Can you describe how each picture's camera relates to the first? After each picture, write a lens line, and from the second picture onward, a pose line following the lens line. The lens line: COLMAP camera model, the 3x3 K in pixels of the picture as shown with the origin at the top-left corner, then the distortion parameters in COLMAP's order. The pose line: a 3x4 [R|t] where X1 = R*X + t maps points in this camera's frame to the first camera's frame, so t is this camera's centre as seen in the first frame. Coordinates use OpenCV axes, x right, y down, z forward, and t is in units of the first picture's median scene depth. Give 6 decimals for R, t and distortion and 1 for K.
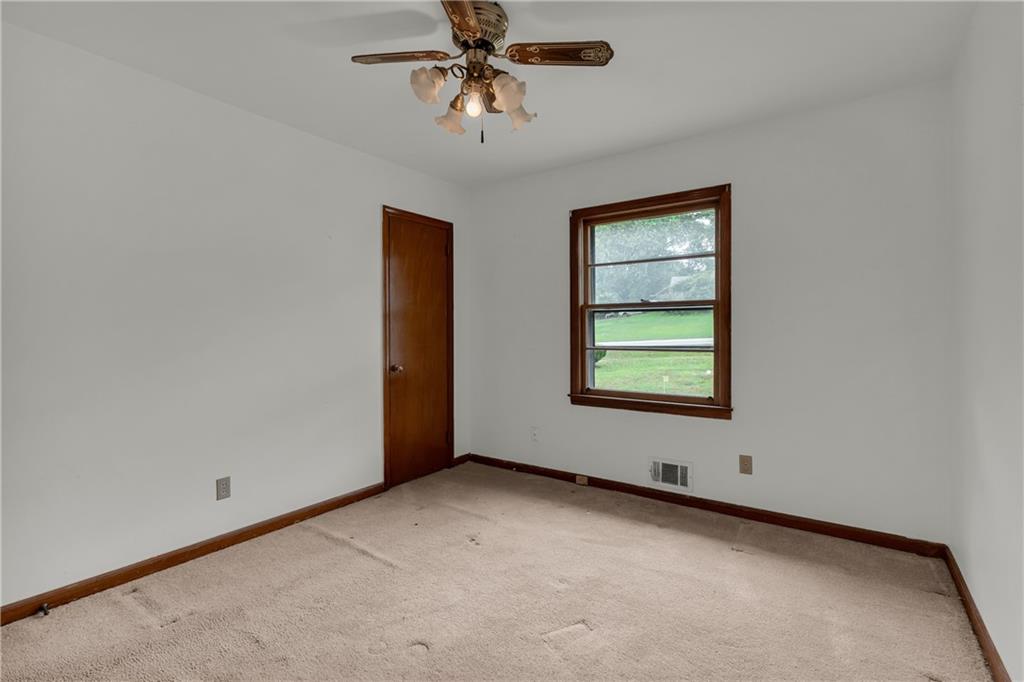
lens RADIAL K [[473.9, 0, 510.6], [0, 473.9, 332.5], [0, 0, 1]] dist [0.001029, 0.000534]
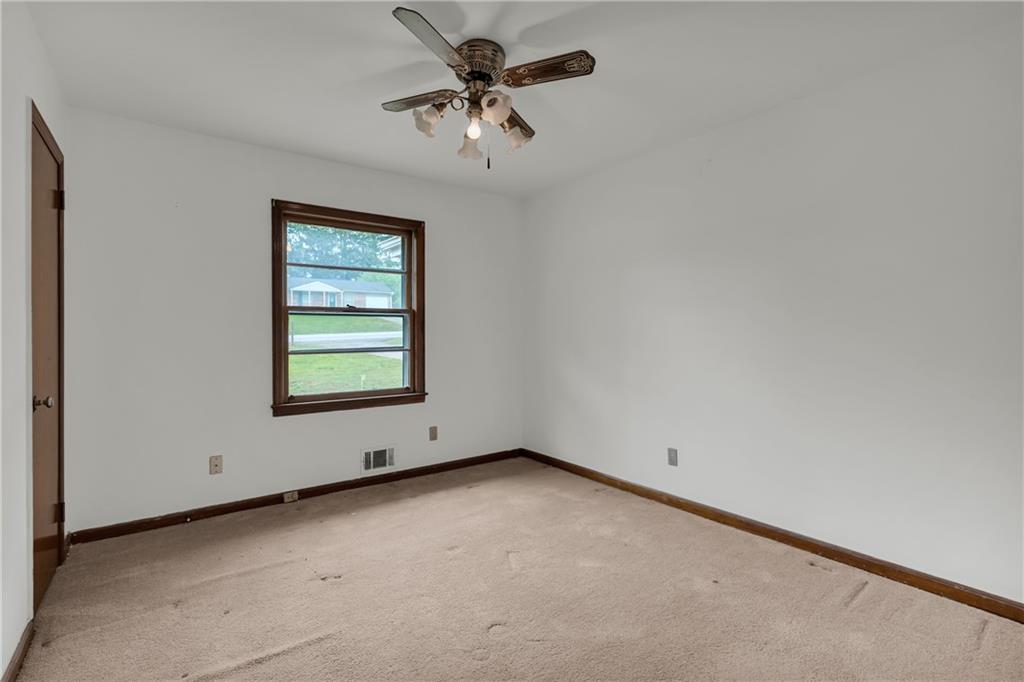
lens RADIAL K [[459.1, 0, 510.4], [0, 459.1, 336.7], [0, 0, 1]] dist [0.000823, 0.000158]
pose [[0.314415, 0.002764, 0.949282, -0.620993], [0.011372, 0.999913, -0.006677, 0.013889], [-0.949217, 0.012894, 0.314356, 0.349654]]
